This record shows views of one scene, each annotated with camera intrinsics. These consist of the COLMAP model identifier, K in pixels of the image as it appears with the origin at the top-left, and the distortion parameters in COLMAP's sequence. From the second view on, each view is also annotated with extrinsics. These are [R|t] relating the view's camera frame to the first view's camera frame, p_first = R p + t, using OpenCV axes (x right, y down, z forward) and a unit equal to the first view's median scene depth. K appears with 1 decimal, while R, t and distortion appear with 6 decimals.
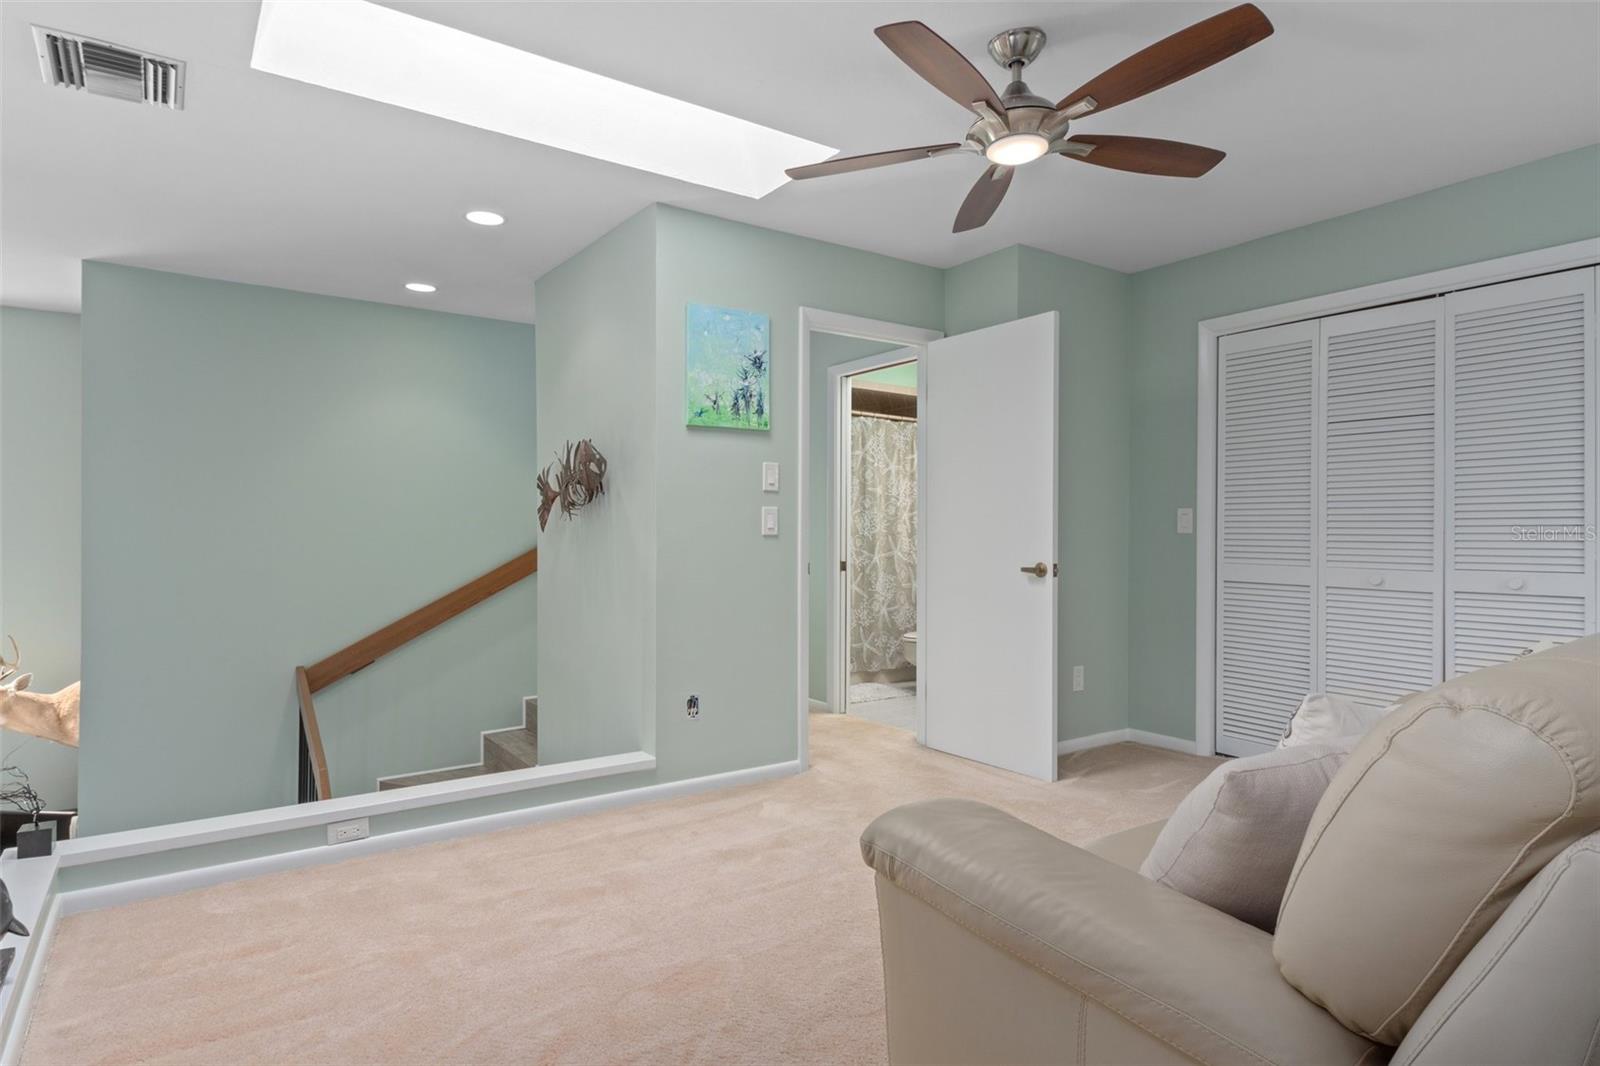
lens RADIAL K [[877.8, 0, 783.7], [0, 877.8, 531.1], [0, 0, 1]] dist [0.041852, -0.027653]
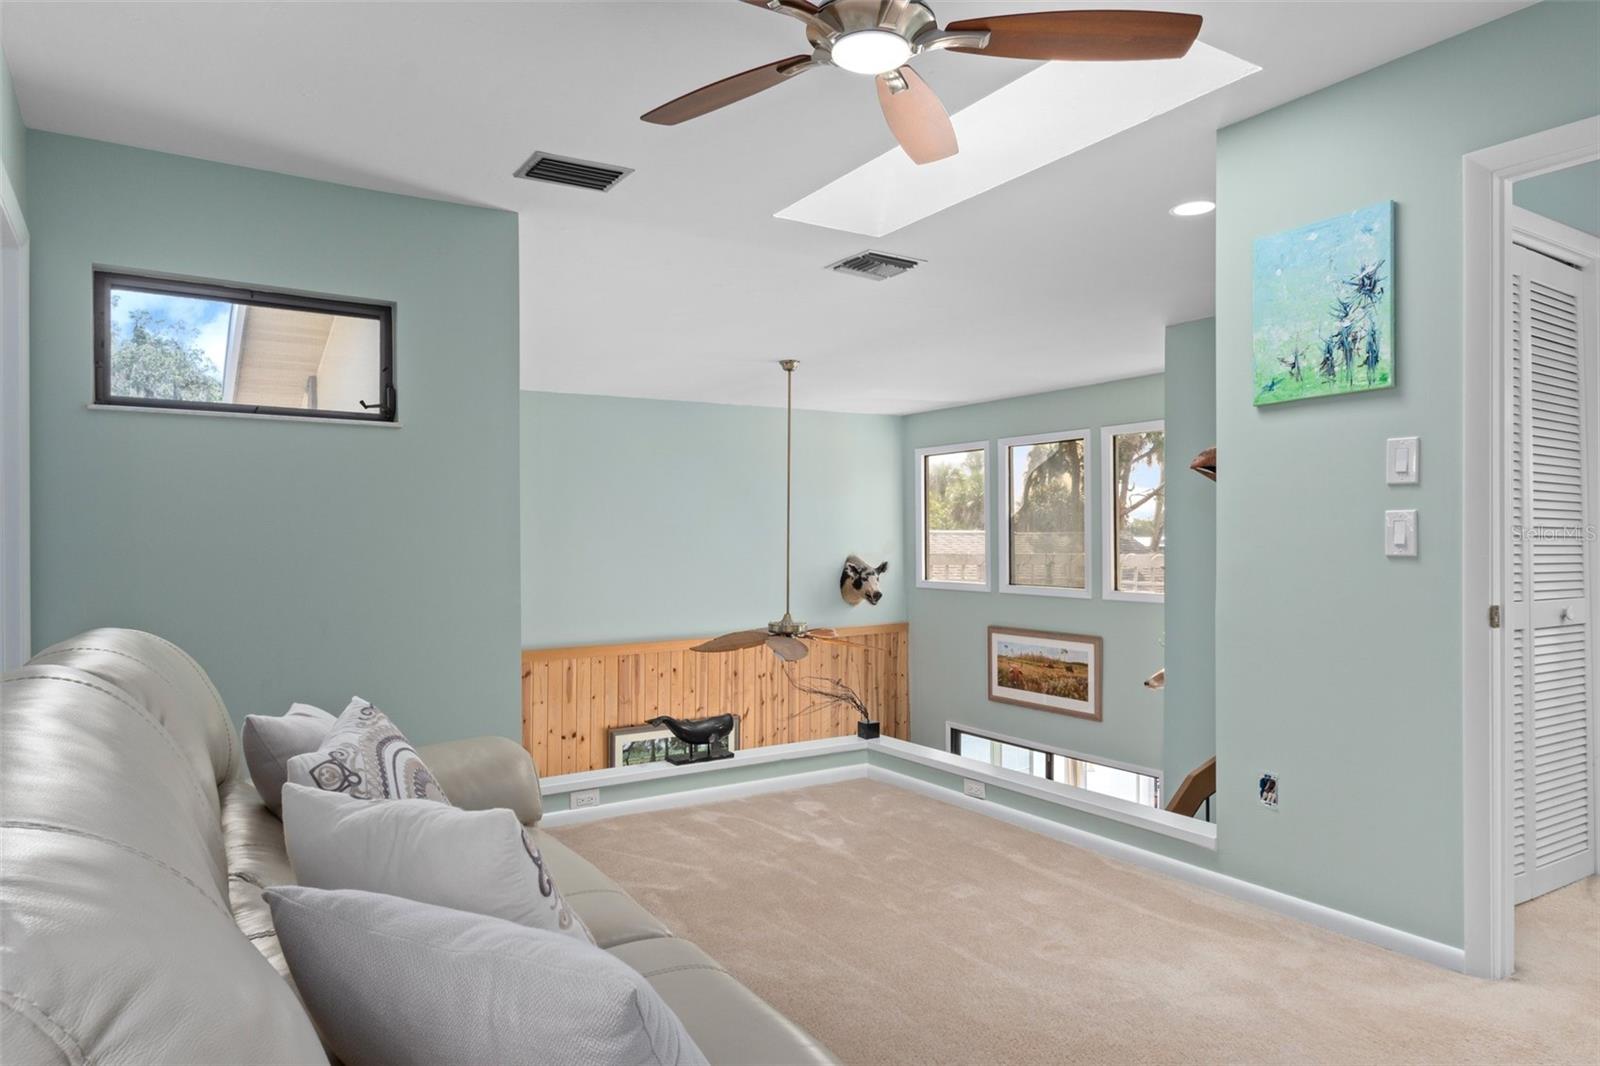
lens RADIAL K [[981.8, 0, 791.0], [0, 981.8, 540.5], [0, 0, 1]] dist [0.020102, -0.001569]
pose [[-0.030561, -0.004916, -0.999521, 0.704239], [0.004062, 0.999979, -0.005043, -0.004627], [0.999525, -0.004214, -0.030540, 0.610557]]
